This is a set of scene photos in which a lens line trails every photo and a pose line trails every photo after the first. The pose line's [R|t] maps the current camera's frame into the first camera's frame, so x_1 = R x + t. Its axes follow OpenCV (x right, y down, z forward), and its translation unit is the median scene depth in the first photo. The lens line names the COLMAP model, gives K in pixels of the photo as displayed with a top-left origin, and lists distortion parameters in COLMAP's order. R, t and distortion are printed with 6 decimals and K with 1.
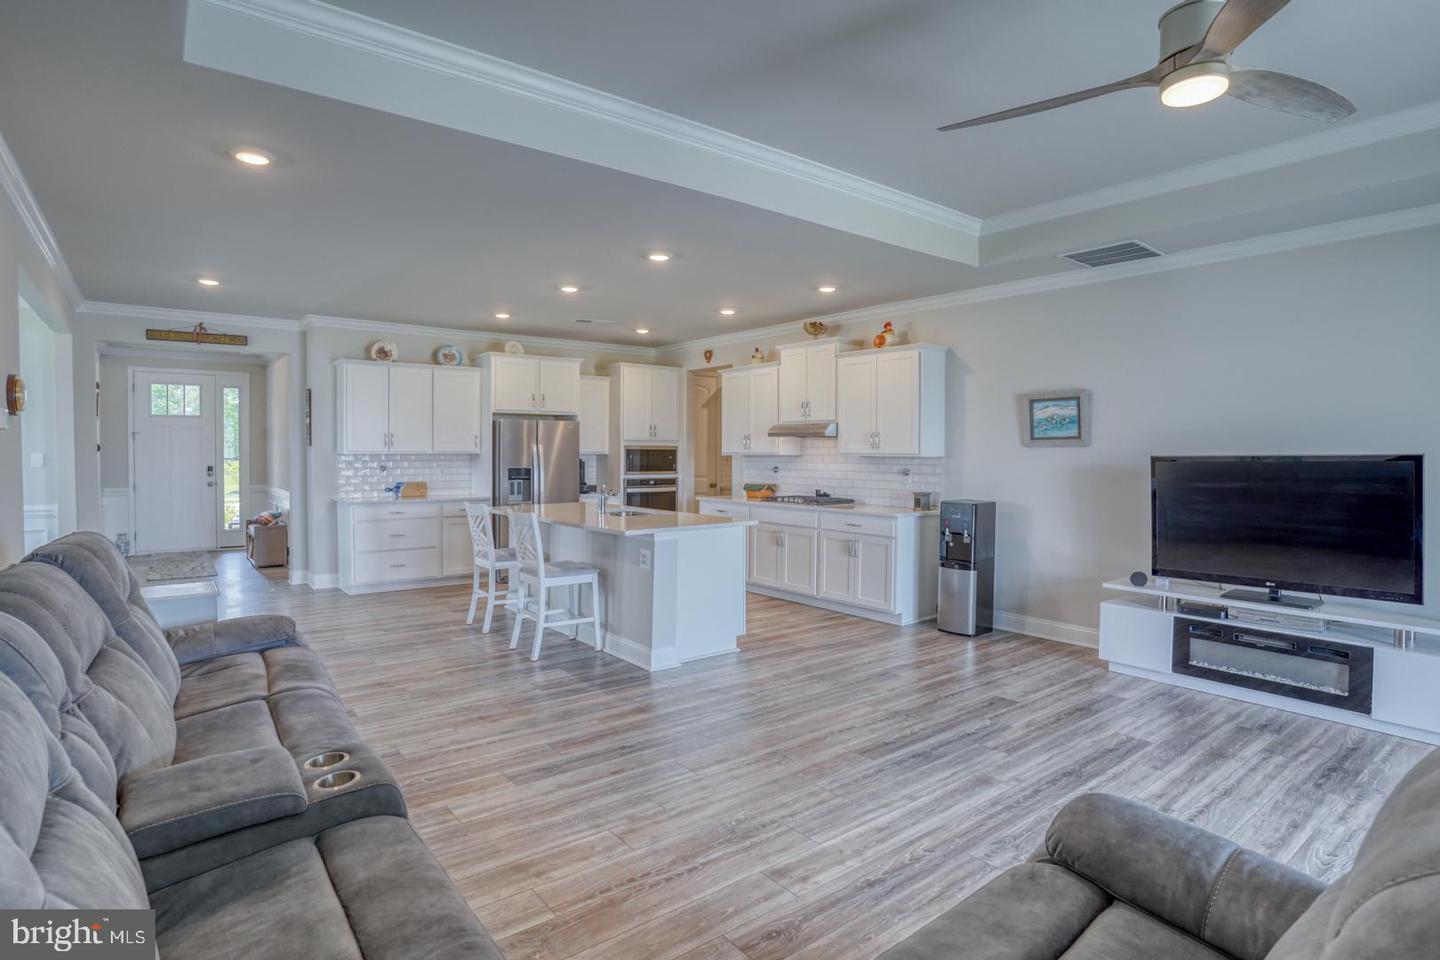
lens RADIAL K [[735.6, 0, 683.5], [0, 735.6, 465.4], [0, 0, 1]] dist [-0.076698, 0.033204]
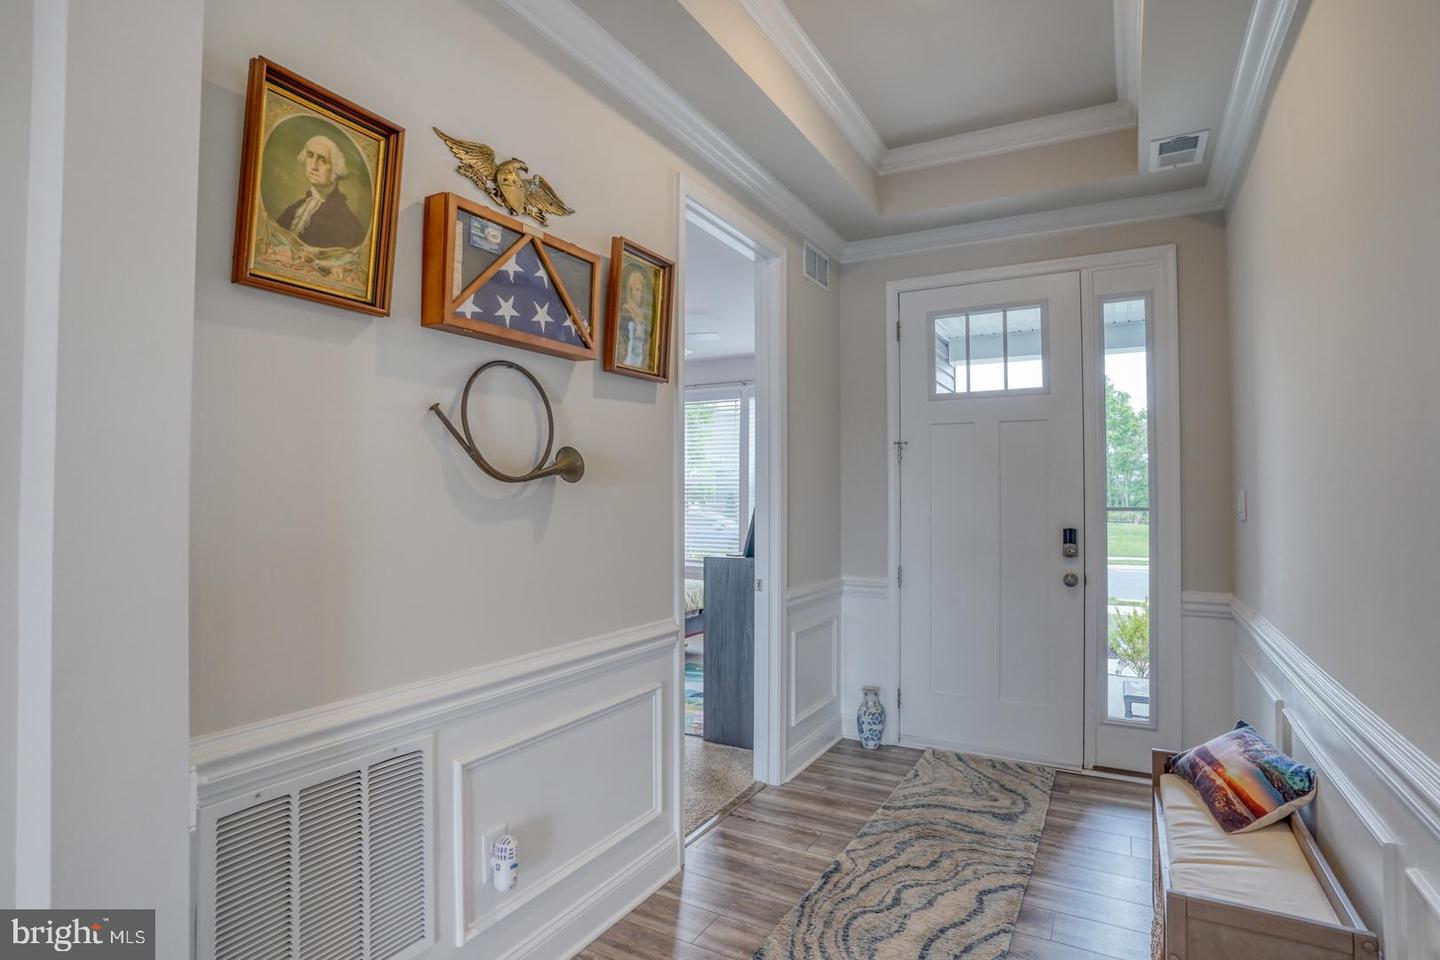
lens RADIAL K [[735.6, 0, 783.0], [0, 735.6, 487.5], [0, 0, 1]] dist [-0.076698, 0.033204]
pose [[0.464560, -0.012837, -0.885449, -0.429524], [-0.014480, 0.999651, -0.022090, -0.009209], [0.885423, 0.023083, 0.464212, 0.742481]]
